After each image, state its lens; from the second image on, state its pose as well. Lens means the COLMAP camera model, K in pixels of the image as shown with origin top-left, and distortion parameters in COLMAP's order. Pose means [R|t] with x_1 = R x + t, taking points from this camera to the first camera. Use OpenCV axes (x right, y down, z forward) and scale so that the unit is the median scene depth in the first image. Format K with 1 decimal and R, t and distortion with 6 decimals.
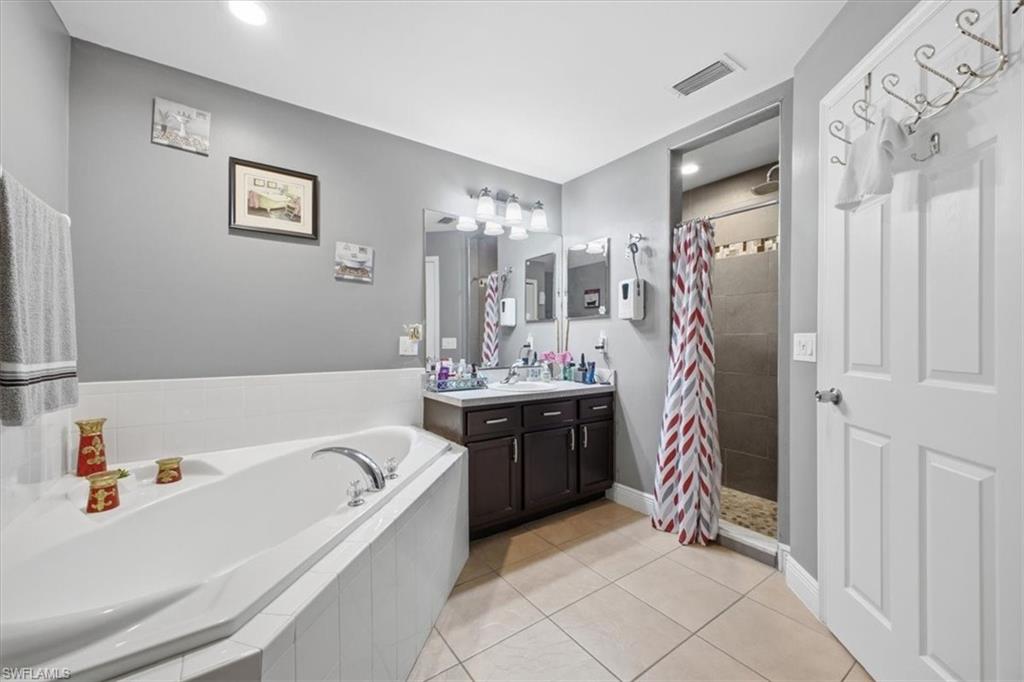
lens RADIAL K [[377.9, 0, 512.0], [0, 377.9, 341.0], [0, 0, 1]] dist [0.012011, -0.000037]
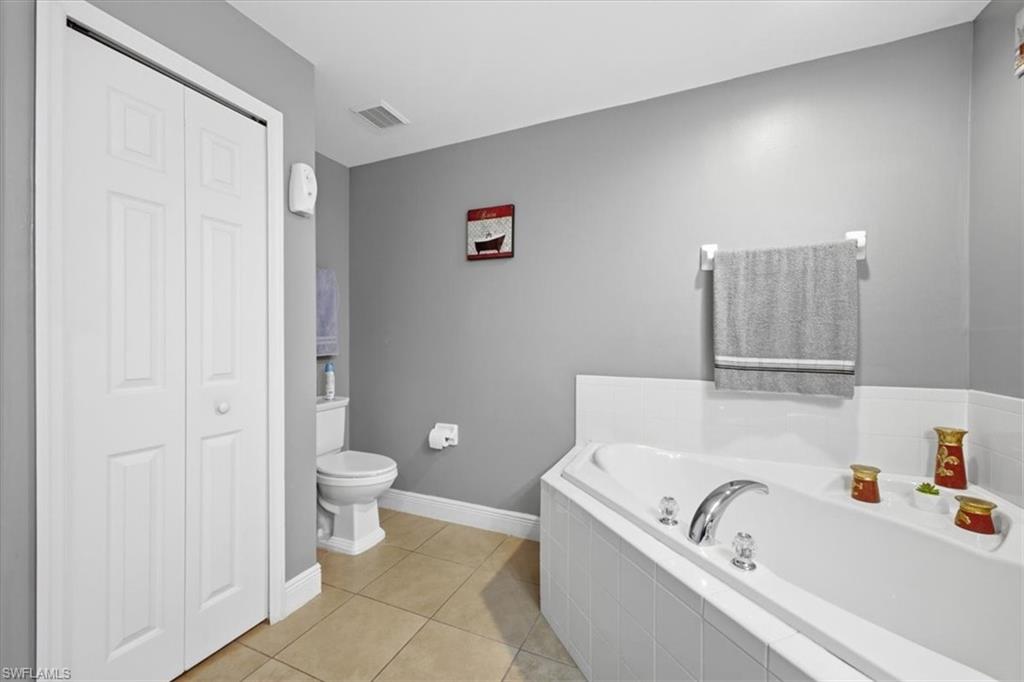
lens RADIAL K [[412.1, 0, 512.0], [0, 412.1, 341.0], [0, 0, 1]] dist [0.003964, -0.000317]
pose [[-0.856736, 0.002648, -0.515748, 0.258540], [-0.001773, 0.999966, 0.008080, -0.012235], [0.515752, 0.007837, -0.856702, 0.993923]]
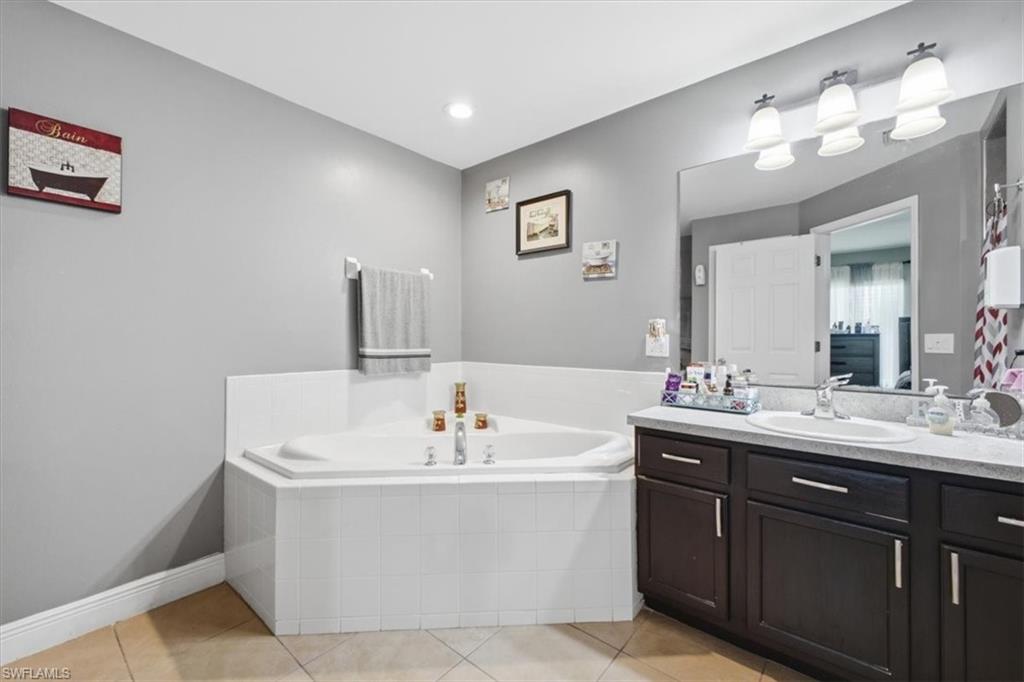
lens RADIAL K [[412.1, 0, 512.0], [0, 412.1, 341.0], [0, 0, 1]] dist [0.003964, -0.000317]
pose [[0.278119, 0.009546, -0.960499, 0.612551], [-0.002770, 0.999954, 0.009136, -0.005361], [0.960543, 0.000120, 0.278132, 0.528689]]
